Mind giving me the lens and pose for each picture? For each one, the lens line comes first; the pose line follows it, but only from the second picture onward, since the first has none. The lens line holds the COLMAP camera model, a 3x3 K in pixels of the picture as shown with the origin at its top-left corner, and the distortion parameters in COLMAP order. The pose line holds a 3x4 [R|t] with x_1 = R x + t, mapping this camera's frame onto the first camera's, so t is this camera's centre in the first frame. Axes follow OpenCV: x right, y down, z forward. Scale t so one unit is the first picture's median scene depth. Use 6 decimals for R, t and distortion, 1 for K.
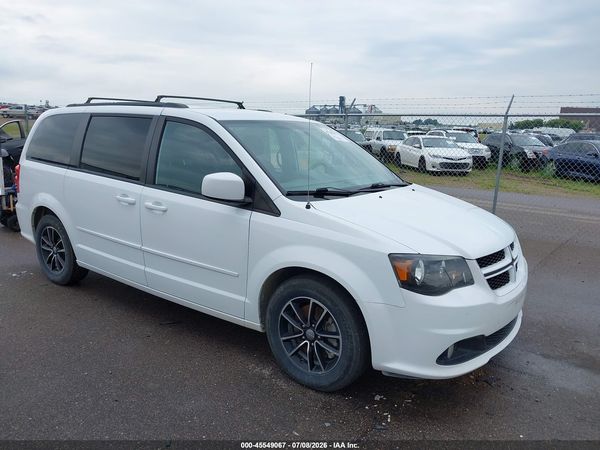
lens RADIAL K [[502.8, 0, 303.5], [0, 502.8, 222.6], [0, 0, 1]] dist [0.002642, -0.000607]
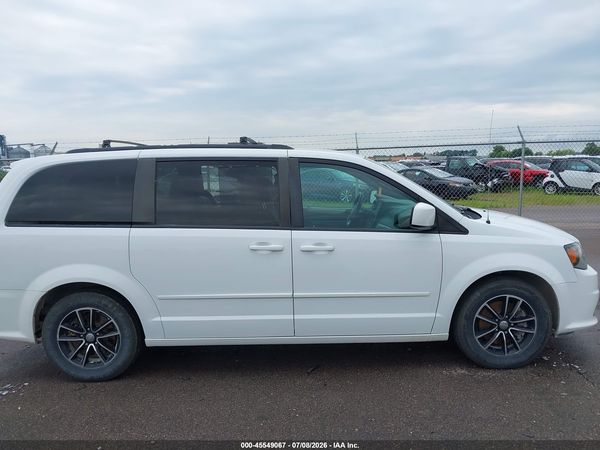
lens RADIAL K [[498.4, 0, 306.8], [0, 498.4, 224.3], [0, 0, 1]] dist [-0.002330, -0.006998]
pose [[0.787262, -0.124528, 0.603913, -0.834607], [0.162786, 0.986622, -0.008764, -0.068634], [-0.594743, 0.105208, 0.797002, 0.226241]]
